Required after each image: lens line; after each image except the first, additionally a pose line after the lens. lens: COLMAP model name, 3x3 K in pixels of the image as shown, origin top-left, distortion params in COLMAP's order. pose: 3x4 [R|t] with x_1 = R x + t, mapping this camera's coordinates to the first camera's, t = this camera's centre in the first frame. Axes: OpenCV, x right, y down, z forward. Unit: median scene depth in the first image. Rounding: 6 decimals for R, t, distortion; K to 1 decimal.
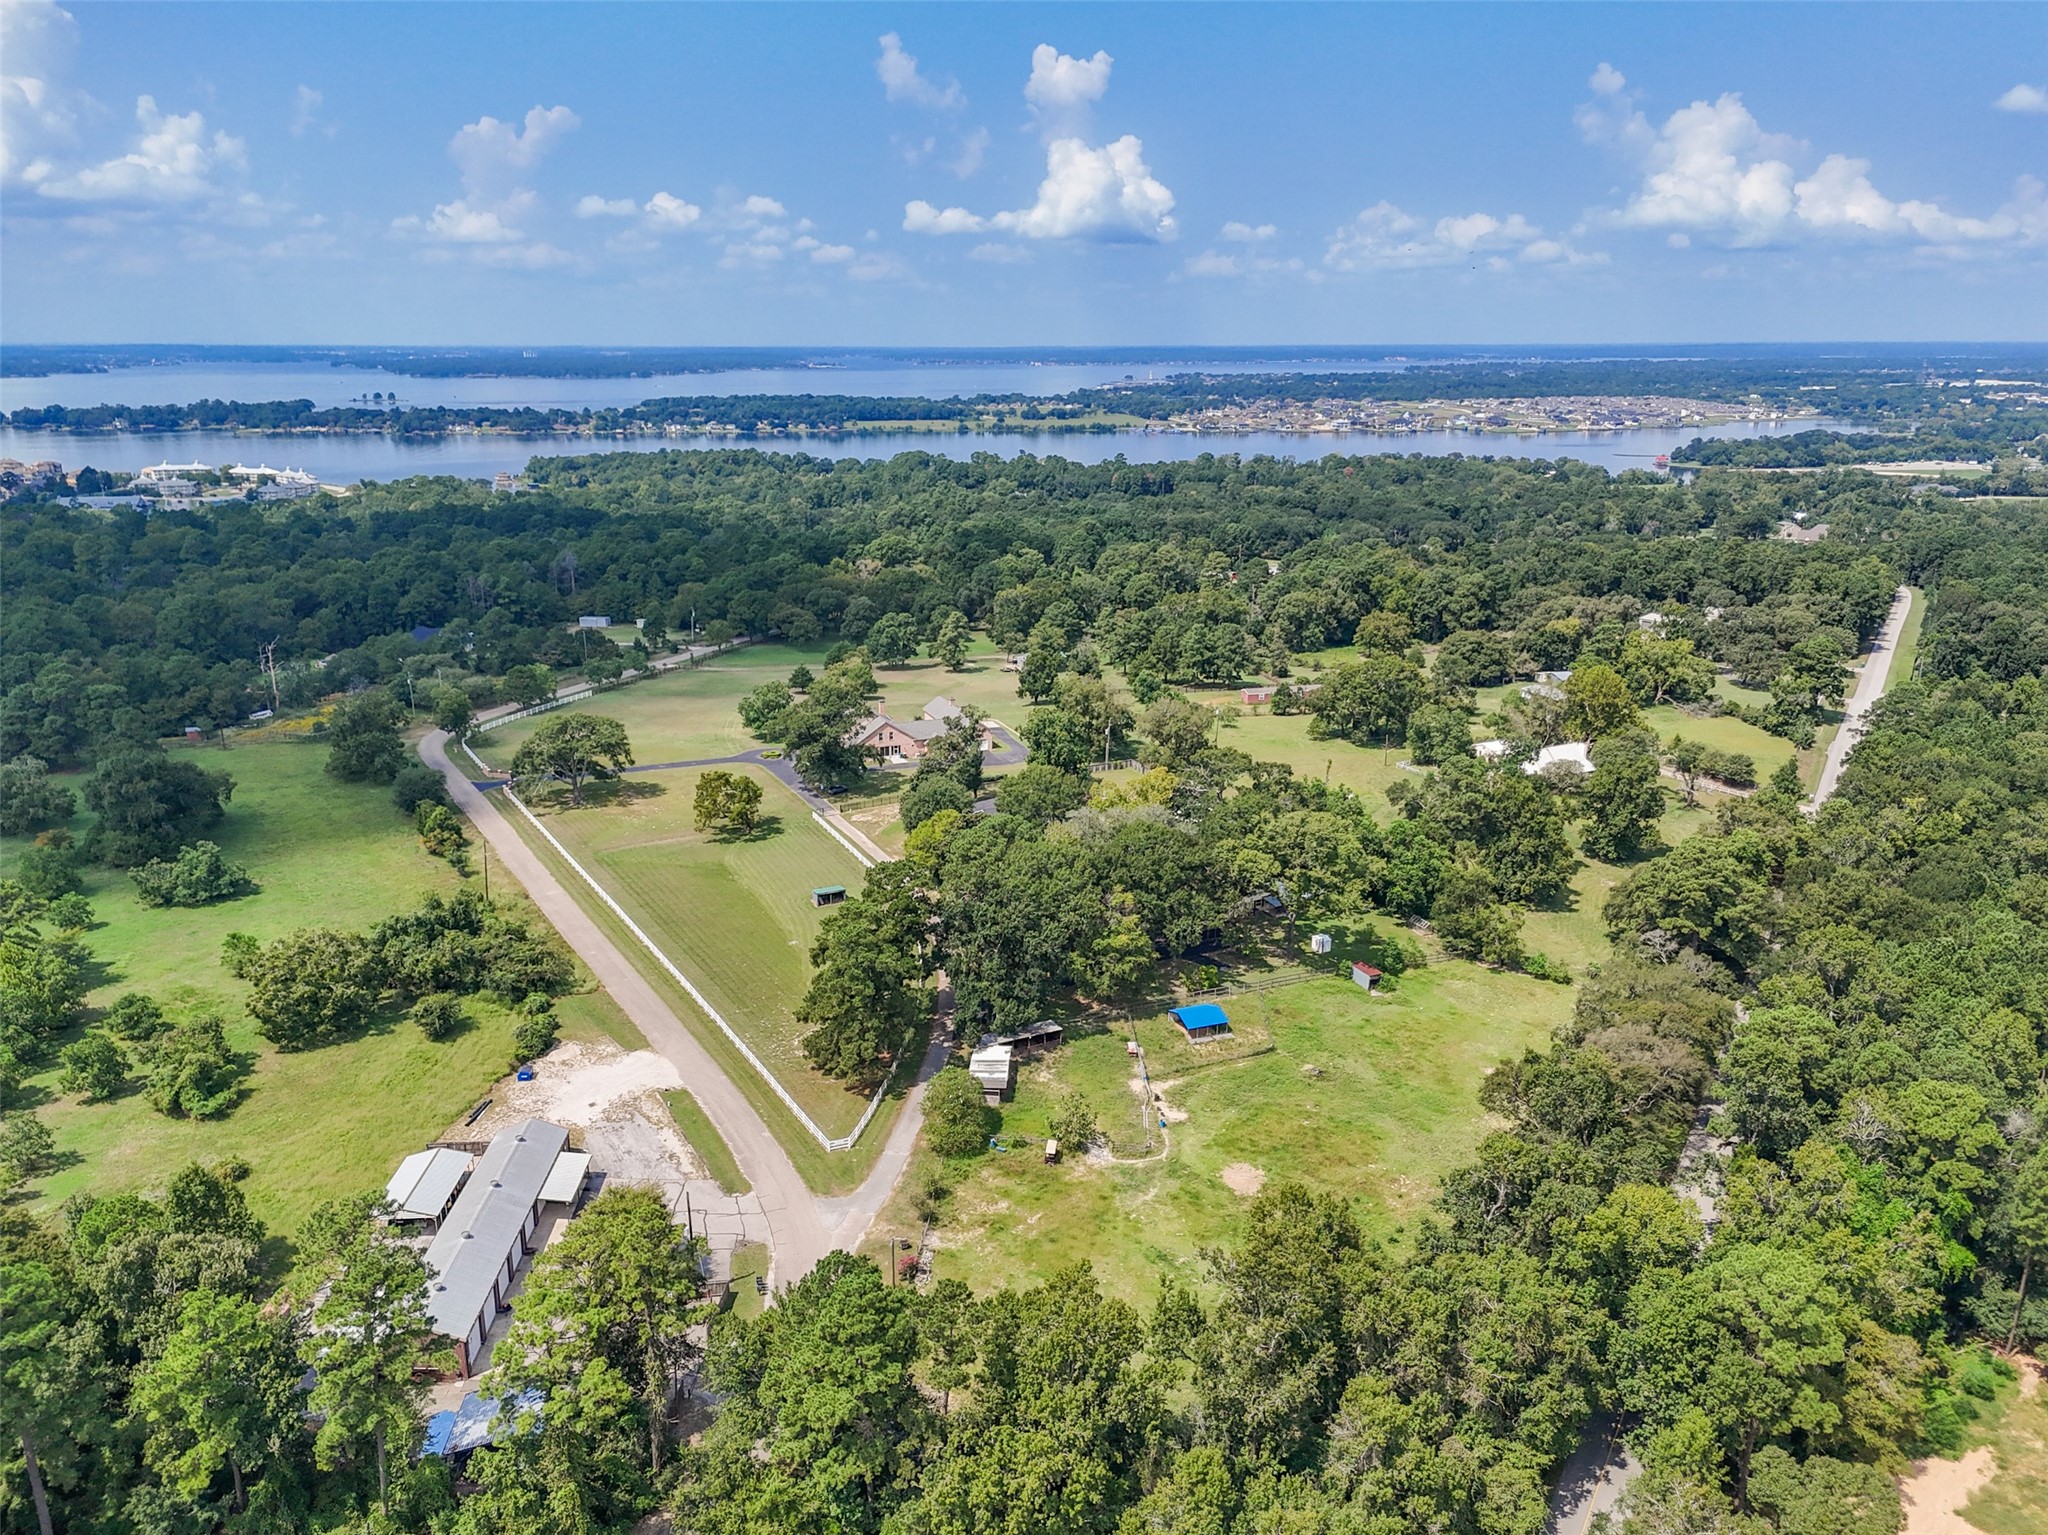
lens RADIAL K [[1675.0, 0, 1024.0], [0, 1675.0, 767.5], [0, 0, 1]] dist [0.030681, -0.015349]
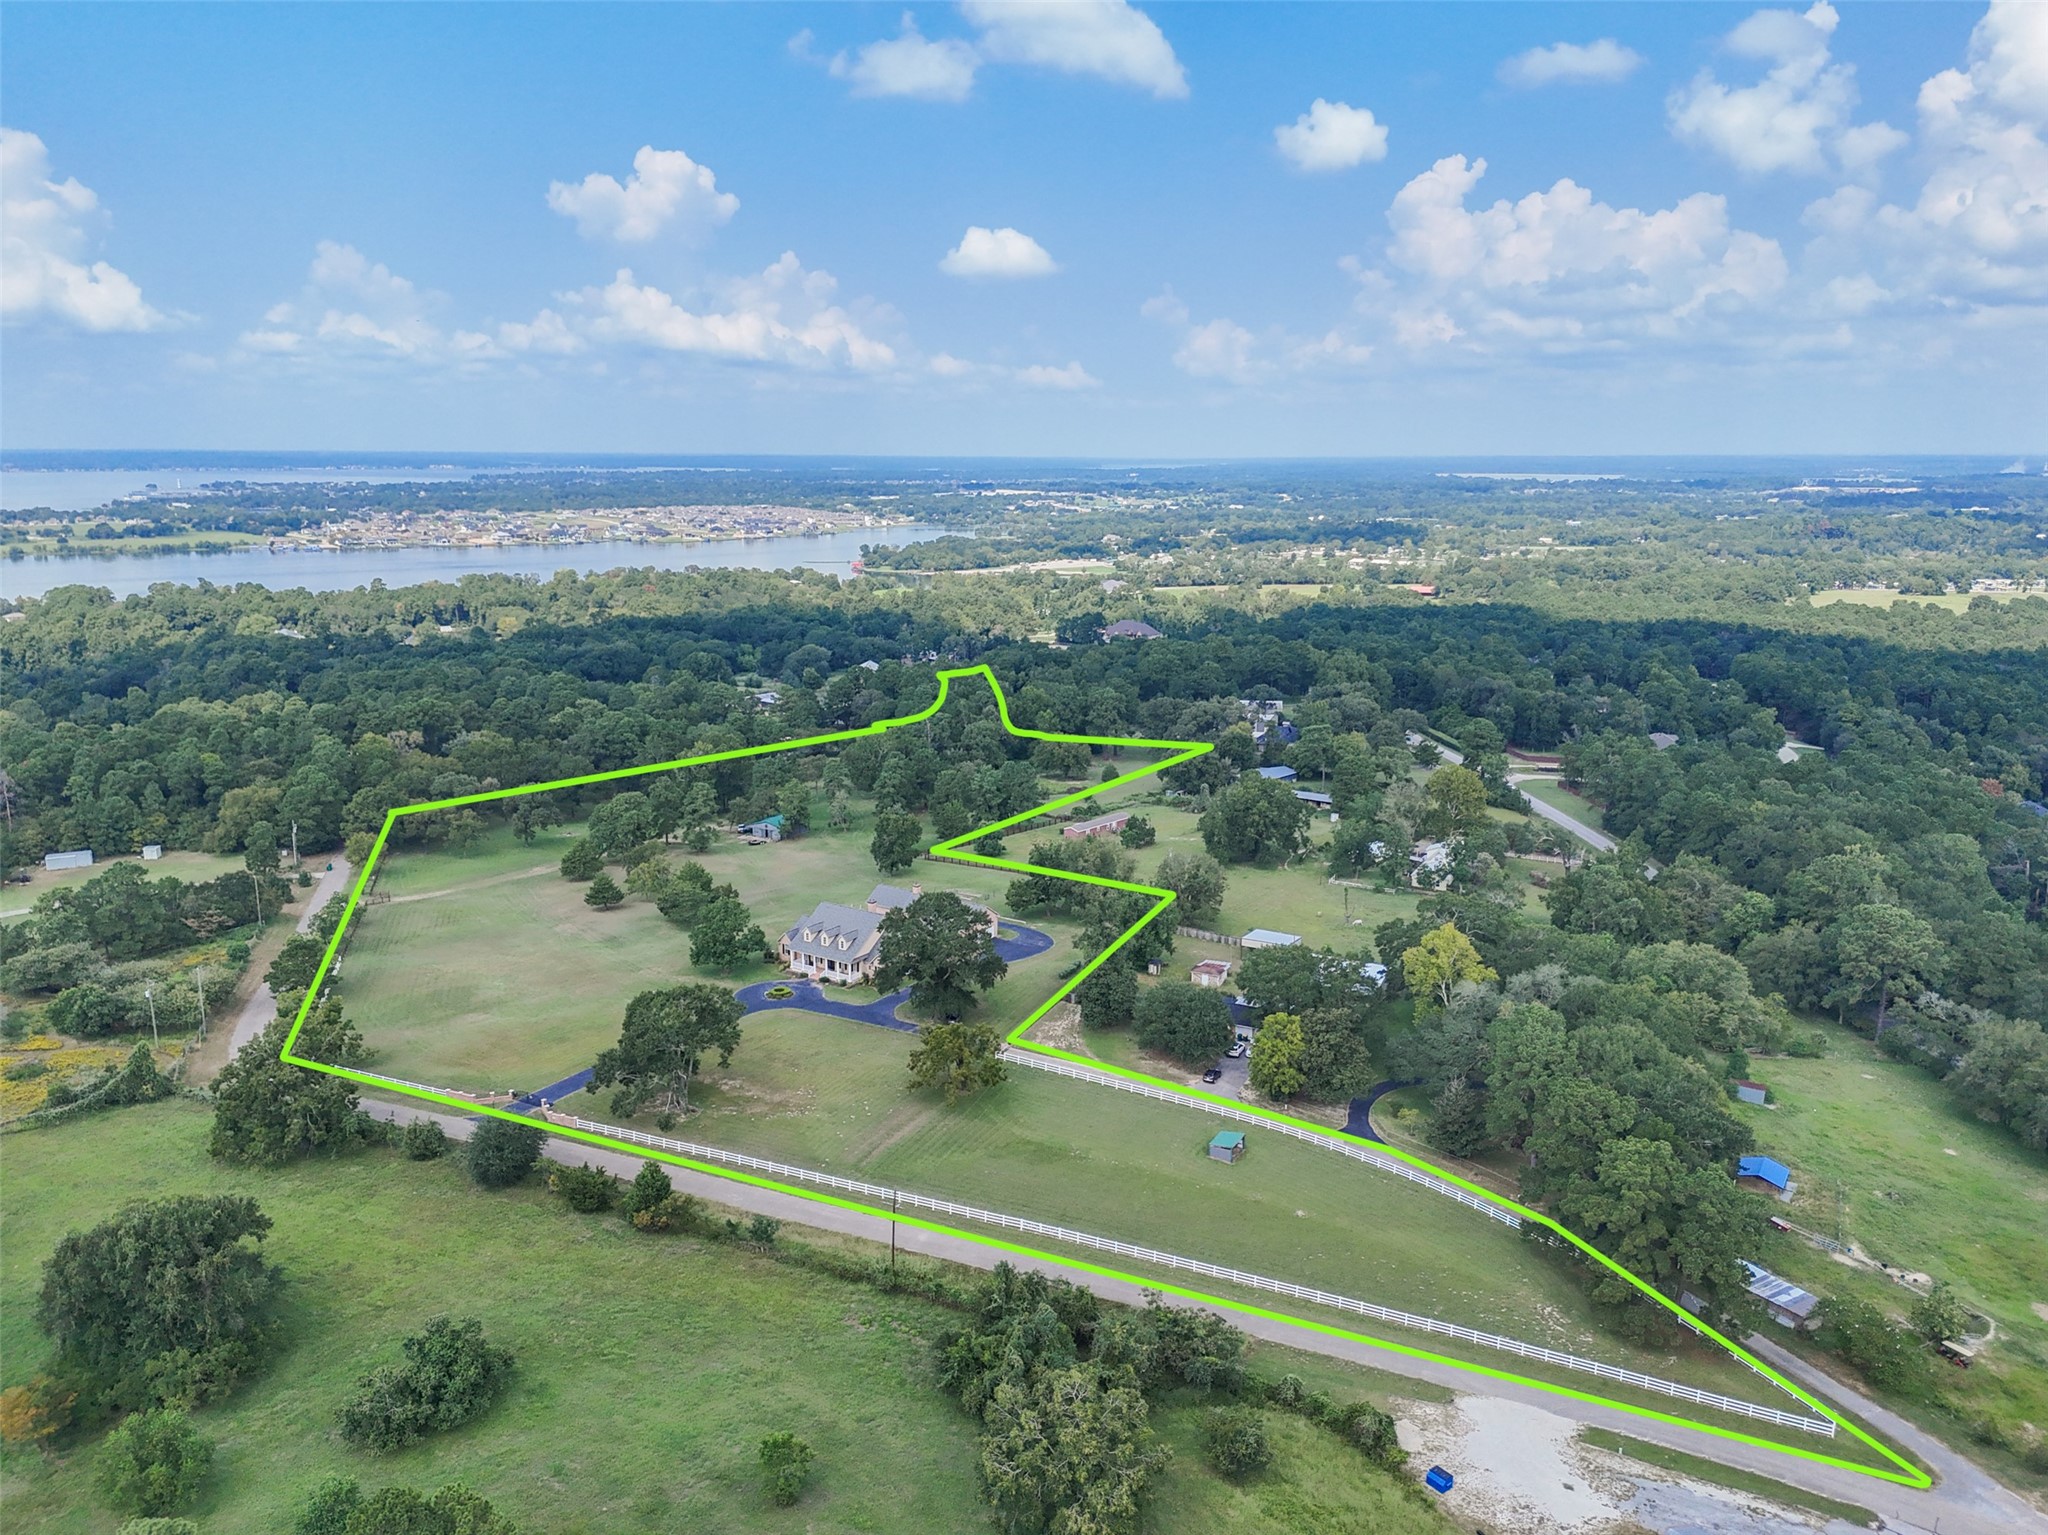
lens RADIAL K [[1675.0, 0, 1024.0], [0, 1675.0, 767.5], [0, 0, 1]] dist [0.030681, -0.015349]
pose [[0.785095, -0.107264, 0.610017, -0.167469], [0.142940, 0.989681, -0.009940, -0.027767], [-0.602656, 0.095000, 0.792326, 0.100045]]
